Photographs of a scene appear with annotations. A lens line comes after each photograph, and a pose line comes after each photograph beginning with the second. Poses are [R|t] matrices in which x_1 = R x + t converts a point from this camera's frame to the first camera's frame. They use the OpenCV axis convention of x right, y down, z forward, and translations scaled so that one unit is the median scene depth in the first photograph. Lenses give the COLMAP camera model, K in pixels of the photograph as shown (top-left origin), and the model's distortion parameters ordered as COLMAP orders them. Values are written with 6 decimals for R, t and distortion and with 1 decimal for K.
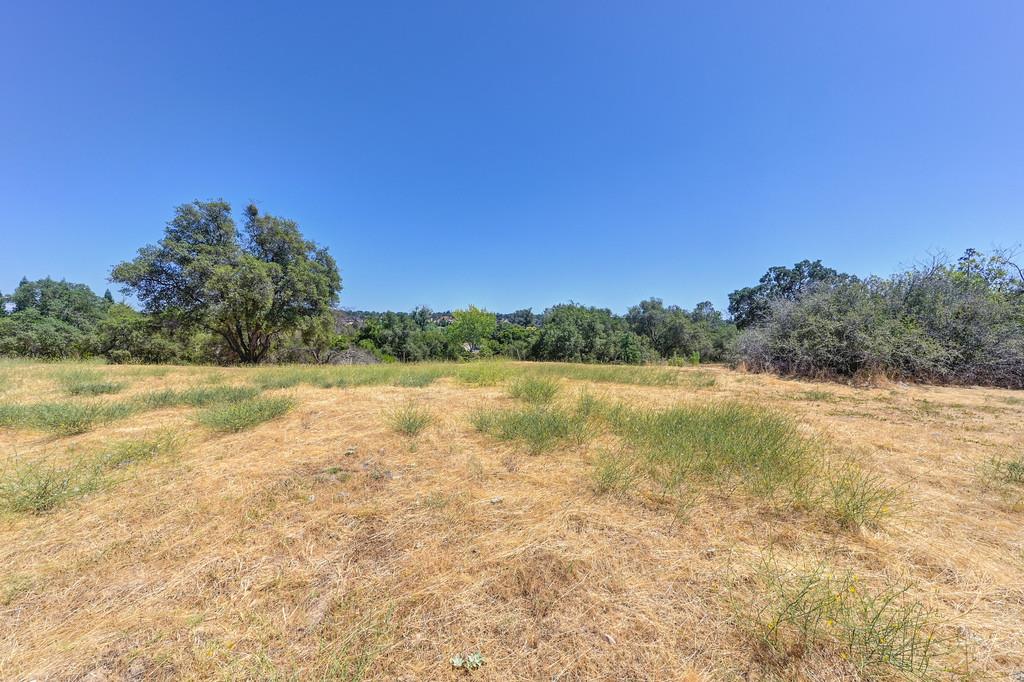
lens RADIAL K [[401.2, 0, 512.0], [0, 401.2, 341.0], [0, 0, 1]] dist [-0.003254, -0.000308]
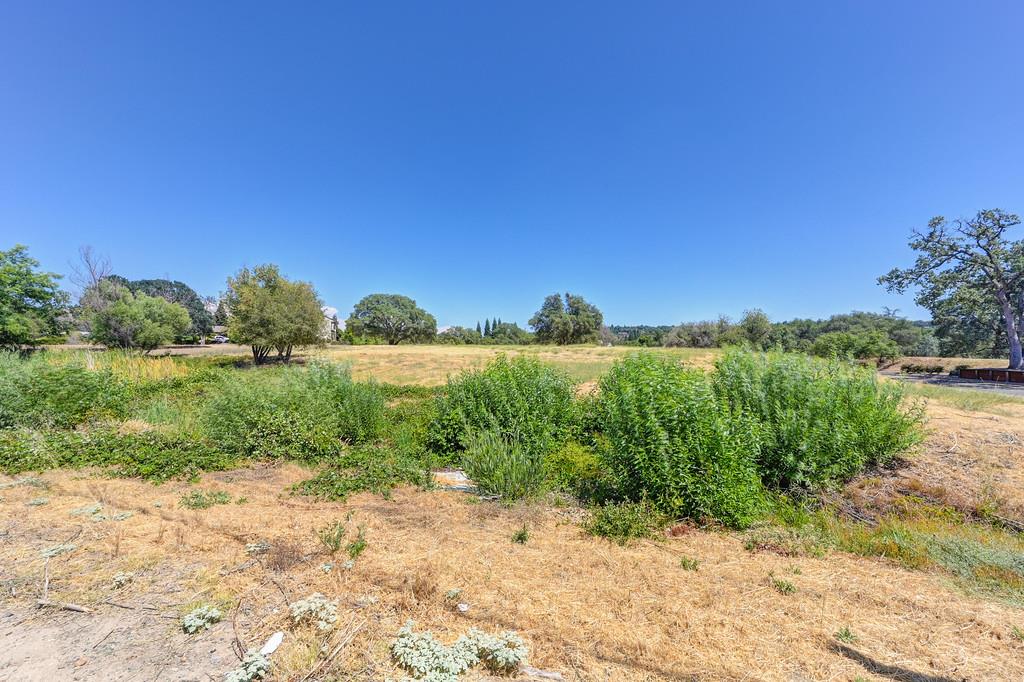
lens RADIAL K [[401.2, 0, 512.0], [0, 401.2, 341.0], [0, 0, 1]] dist [-0.003254, -0.000308]
pose [[0.713617, -0.015964, -0.700354, 0.958625], [-0.010350, 0.999391, -0.033326, 0.068031], [0.700459, 0.031031, 0.713017, -1.156873]]
